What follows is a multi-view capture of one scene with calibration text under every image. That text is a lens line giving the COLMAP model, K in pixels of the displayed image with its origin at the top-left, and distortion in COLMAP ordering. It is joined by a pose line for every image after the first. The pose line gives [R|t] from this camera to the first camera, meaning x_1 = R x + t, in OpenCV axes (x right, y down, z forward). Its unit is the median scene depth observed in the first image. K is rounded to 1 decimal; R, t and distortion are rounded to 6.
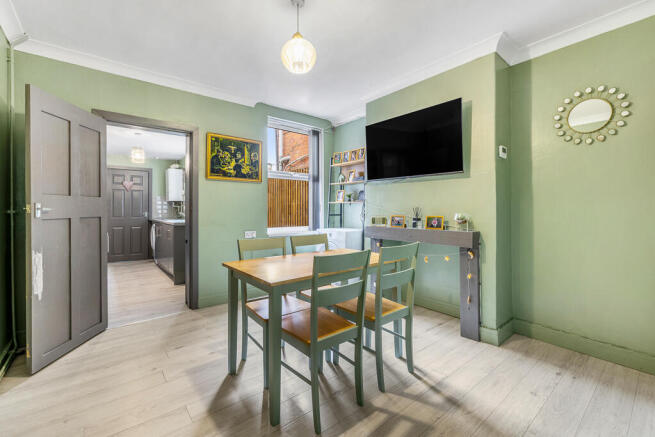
lens RADIAL K [[281.3, 0, 326.3], [0, 281.3, 207.6], [0, 0, 1]] dist [-0.000453, -0.000083]
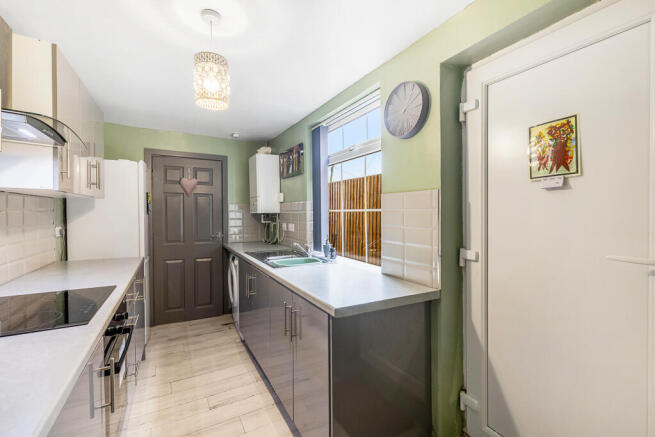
lens RADIAL K [[285.0, 0, 326.8], [0, 285.0, 213.5], [0, 0, 1]] dist [-0.000425, 0.000072]
pose [[0.984217, -0.002390, -0.176950, -0.325024], [0.004749, 0.999905, 0.012910, -0.028774], [0.176902, -0.013546, 0.984135, 0.474422]]
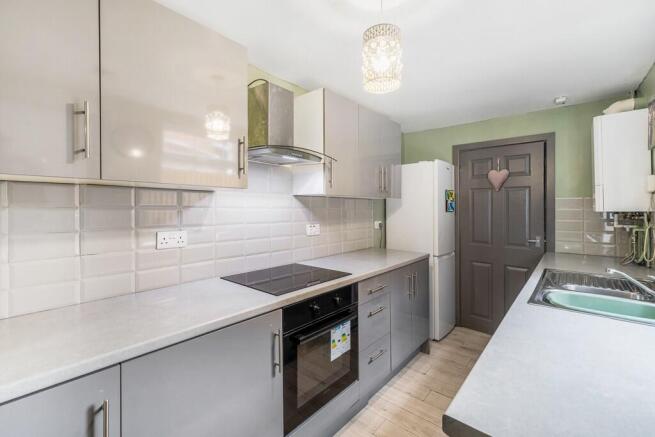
lens RADIAL K [[285.0, 0, 326.8], [0, 285.0, 213.5], [0, 0, 1]] dist [-0.000425, 0.000072]
pose [[0.179630, 0.012500, -0.983655, -0.273410], [0.008866, 0.999858, 0.014325, -0.028859], [0.983694, -0.011295, 0.179494, 0.606990]]
